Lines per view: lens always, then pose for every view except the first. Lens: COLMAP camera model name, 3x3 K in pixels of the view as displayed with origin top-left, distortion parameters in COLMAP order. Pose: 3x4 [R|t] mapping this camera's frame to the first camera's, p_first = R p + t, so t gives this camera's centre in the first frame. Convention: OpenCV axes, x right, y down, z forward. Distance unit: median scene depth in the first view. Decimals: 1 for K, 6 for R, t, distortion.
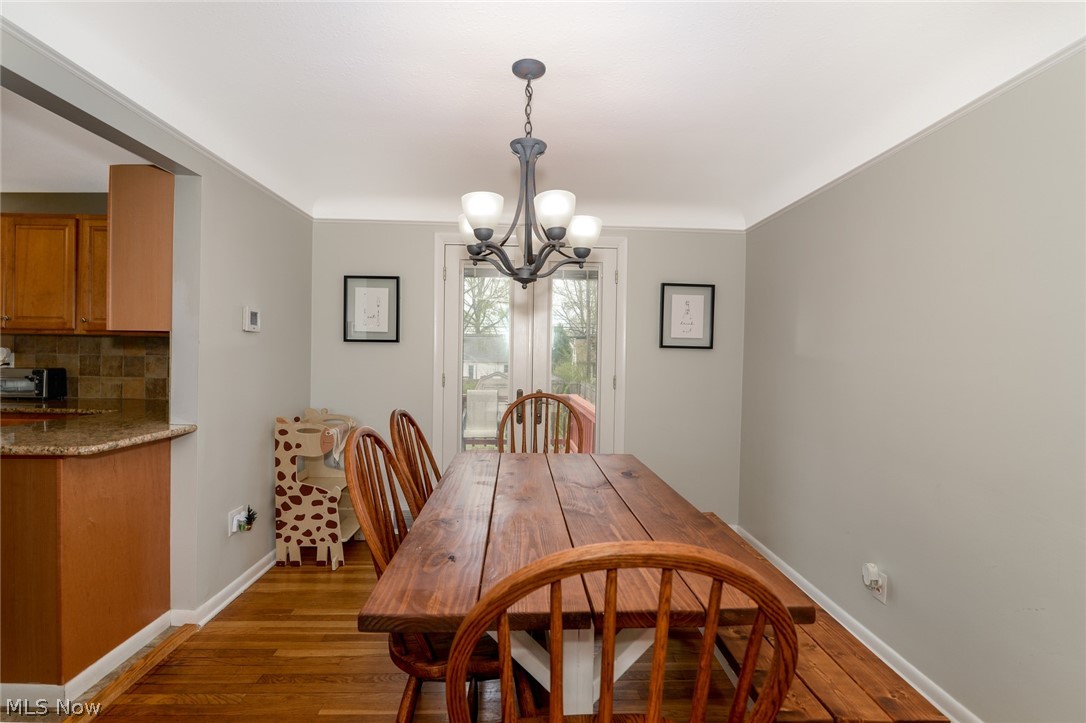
lens RADIAL K [[508.4, 0, 542.9], [0, 508.4, 362.5], [0, 0, 1]] dist [-0.015826, 0.000617]
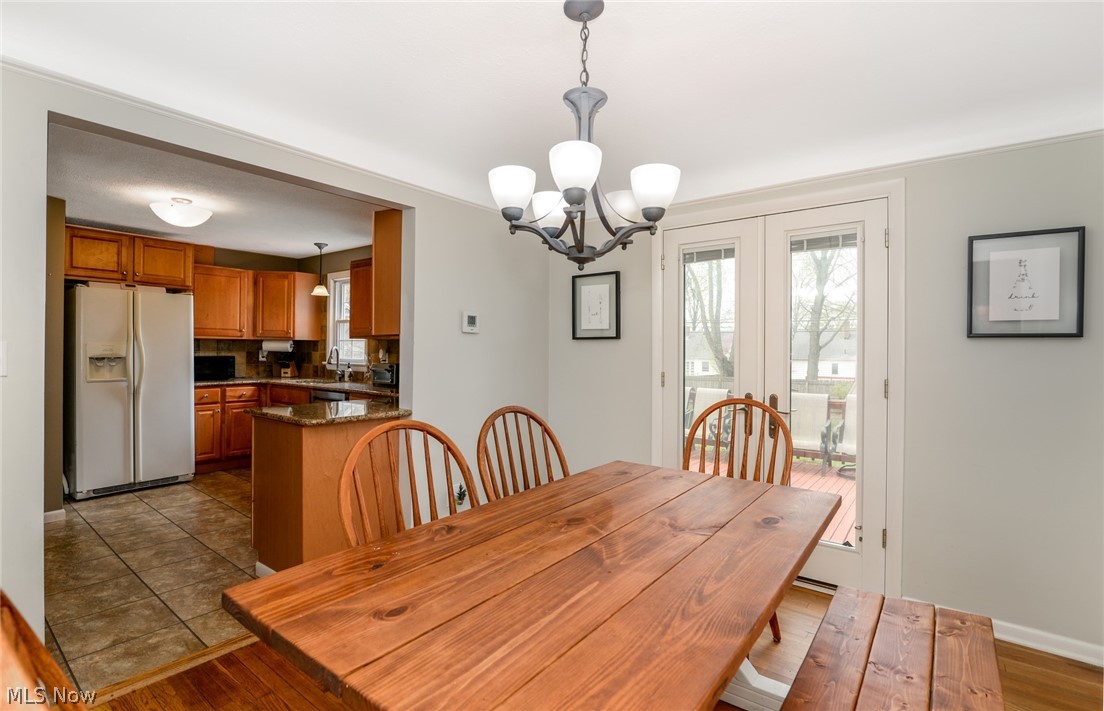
lens RADIAL K [[511.1, 0, 550.1], [0, 511.1, 351.8], [0, 0, 1]] dist [-0.017993, 0.000670]
pose [[0.761860, -0.008949, -0.647680, 0.321343], [-0.002475, 0.999857, -0.016727, 0.001720], [0.647737, 0.014347, 0.761729, 0.230381]]
